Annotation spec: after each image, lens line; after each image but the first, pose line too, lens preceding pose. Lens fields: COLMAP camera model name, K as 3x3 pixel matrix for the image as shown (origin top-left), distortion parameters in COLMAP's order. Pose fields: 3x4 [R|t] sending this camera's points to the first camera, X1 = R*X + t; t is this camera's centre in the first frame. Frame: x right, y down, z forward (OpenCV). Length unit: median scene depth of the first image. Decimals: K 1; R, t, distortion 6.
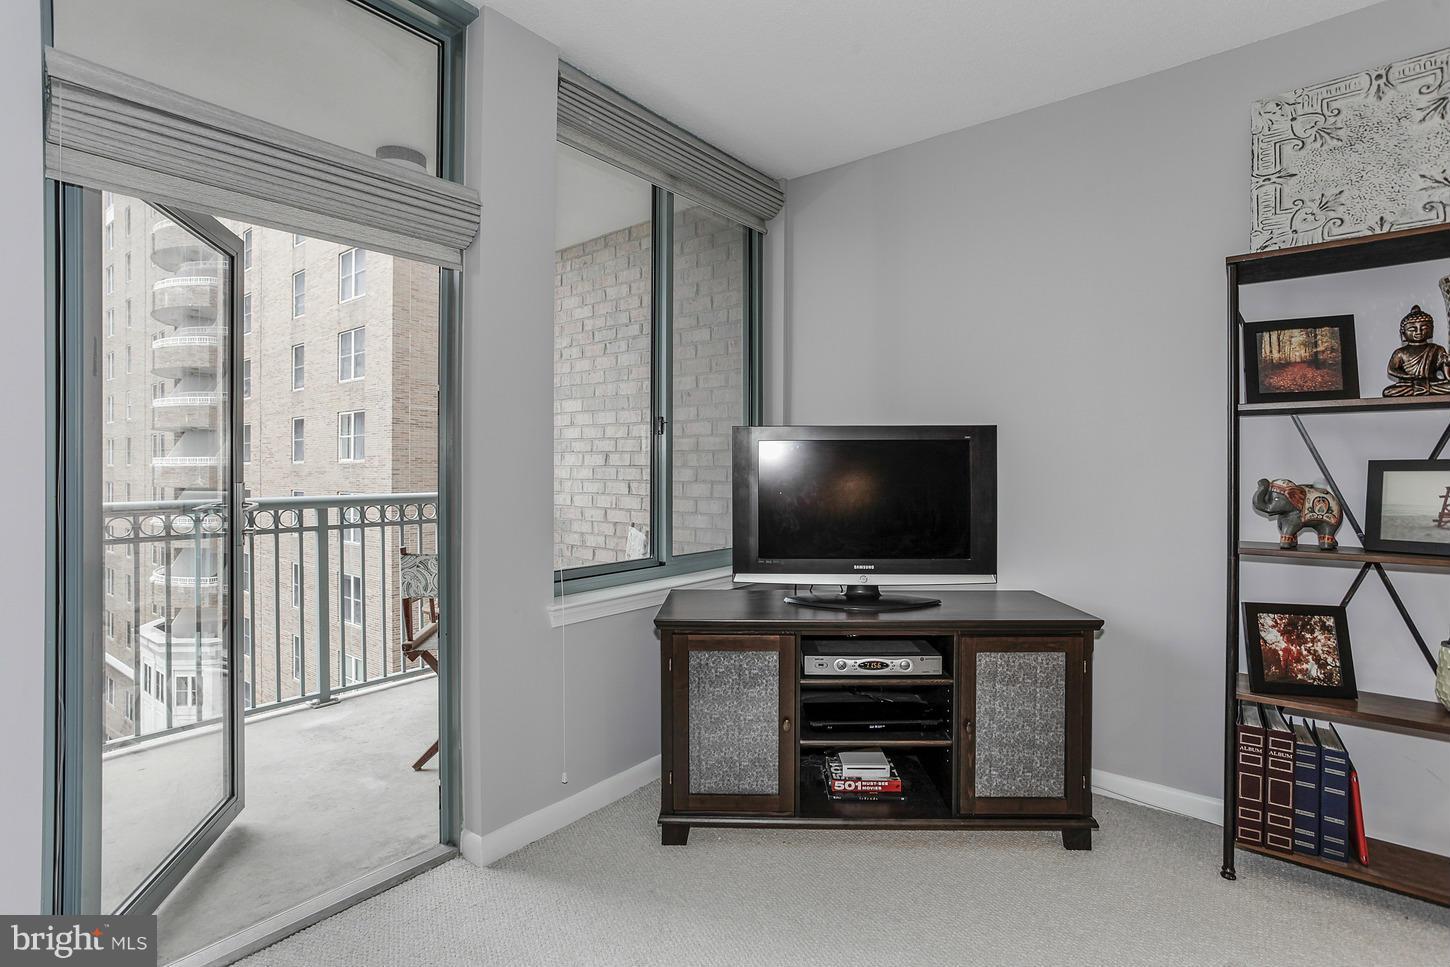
lens RADIAL K [[709.9, 0, 727.5], [0, 709.9, 474.3], [0, 0, 1]] dist [-0.058160, 0.036771]
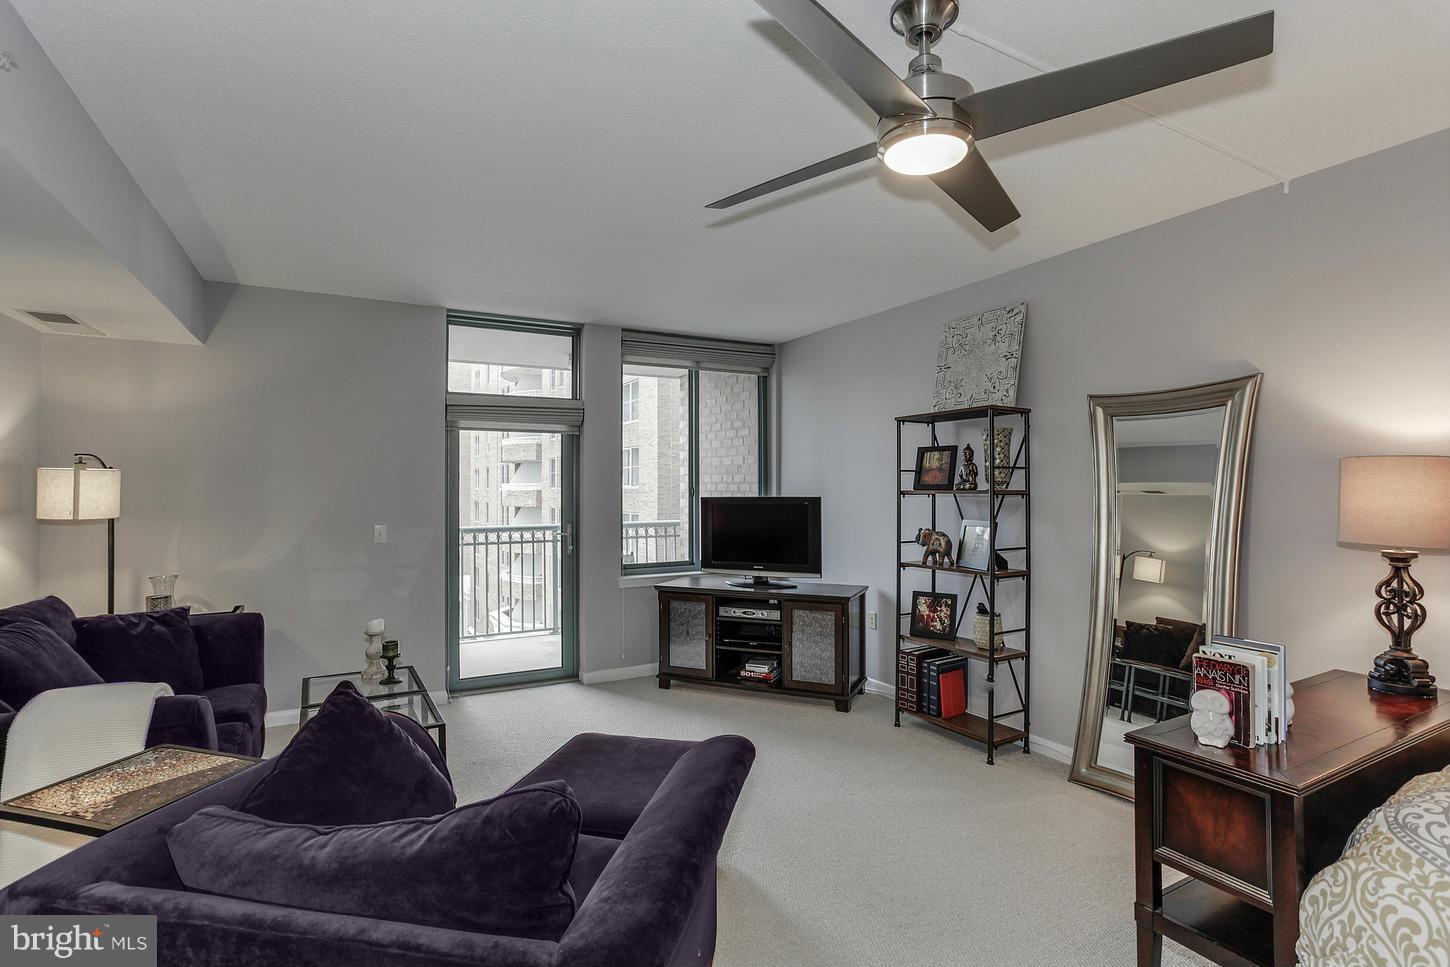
lens RADIAL K [[709.9, 0, 727.5], [0, 709.9, 474.3], [0, 0, 1]] dist [-0.058160, 0.036771]
pose [[0.925706, -0.012103, -0.378051, 0.952639], [0.002954, 0.999689, -0.024769, -0.090489], [0.378233, 0.021812, 0.925453, -0.987800]]
